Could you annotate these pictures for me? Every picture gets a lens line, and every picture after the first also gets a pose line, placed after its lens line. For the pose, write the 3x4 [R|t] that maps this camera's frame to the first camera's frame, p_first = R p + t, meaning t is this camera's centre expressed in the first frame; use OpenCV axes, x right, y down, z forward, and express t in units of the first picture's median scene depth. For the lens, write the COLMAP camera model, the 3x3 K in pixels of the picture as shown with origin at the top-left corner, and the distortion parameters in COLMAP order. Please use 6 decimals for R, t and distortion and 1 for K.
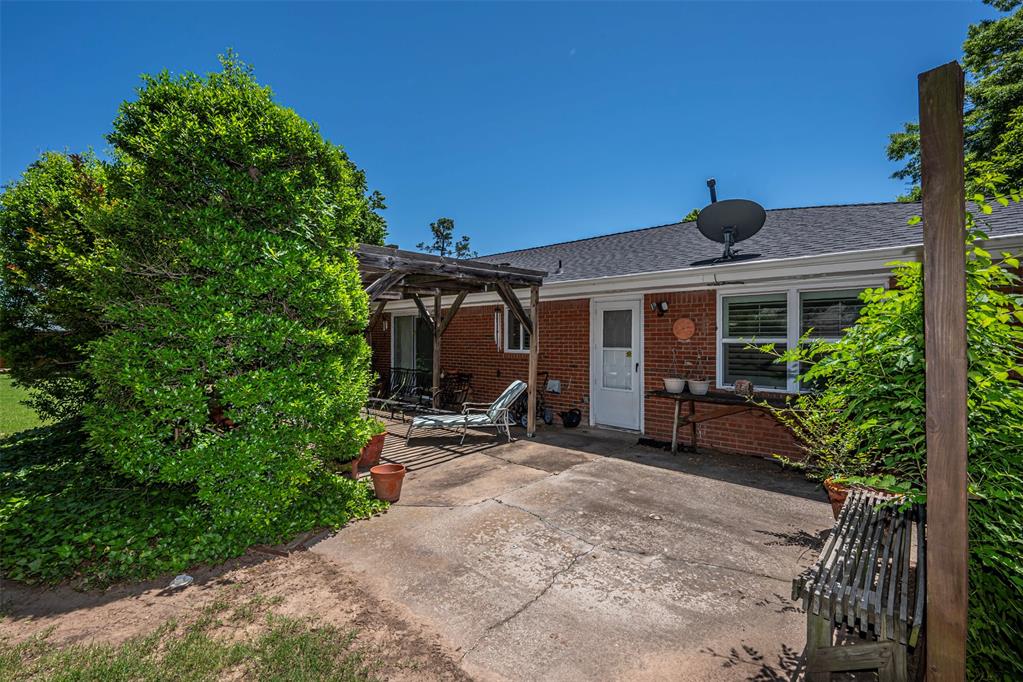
lens RADIAL K [[457.7, 0, 514.2], [0, 457.7, 339.1], [0, 0, 1]] dist [-0.000211, -0.000065]
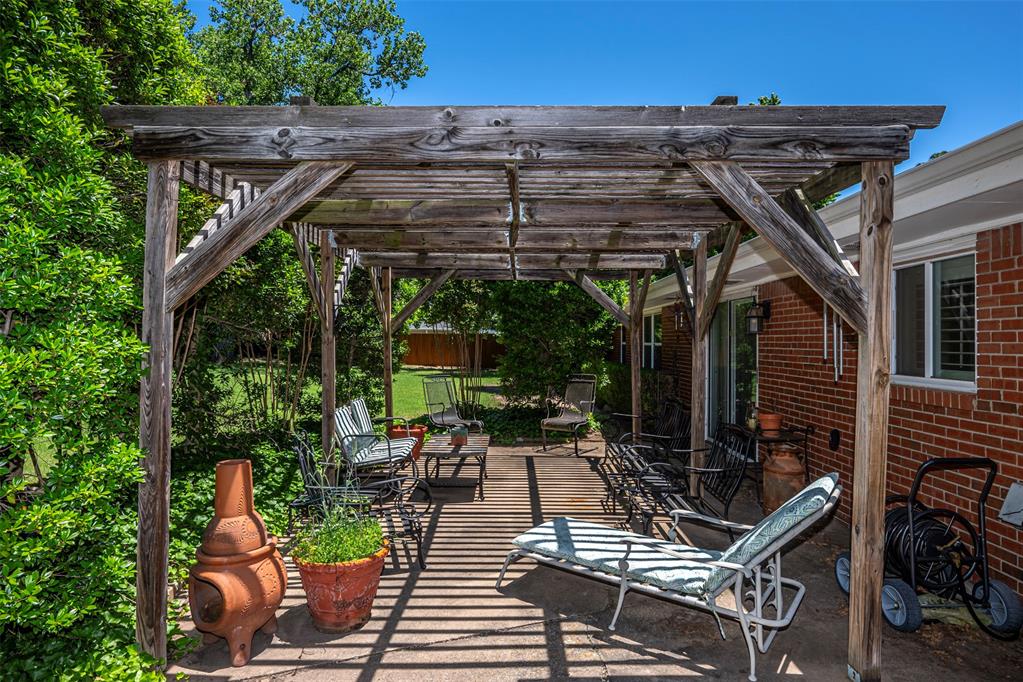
lens RADIAL K [[560.8, 0, 516.6], [0, 560.8, 339.1], [0, 0, 1]] dist [0.001585, -0.002411]
pose [[0.670119, 0.006120, -0.742229, 0.160378], [-0.015528, 0.999863, -0.005774, -0.000448], [0.742091, 0.015395, 0.670122, 0.611556]]
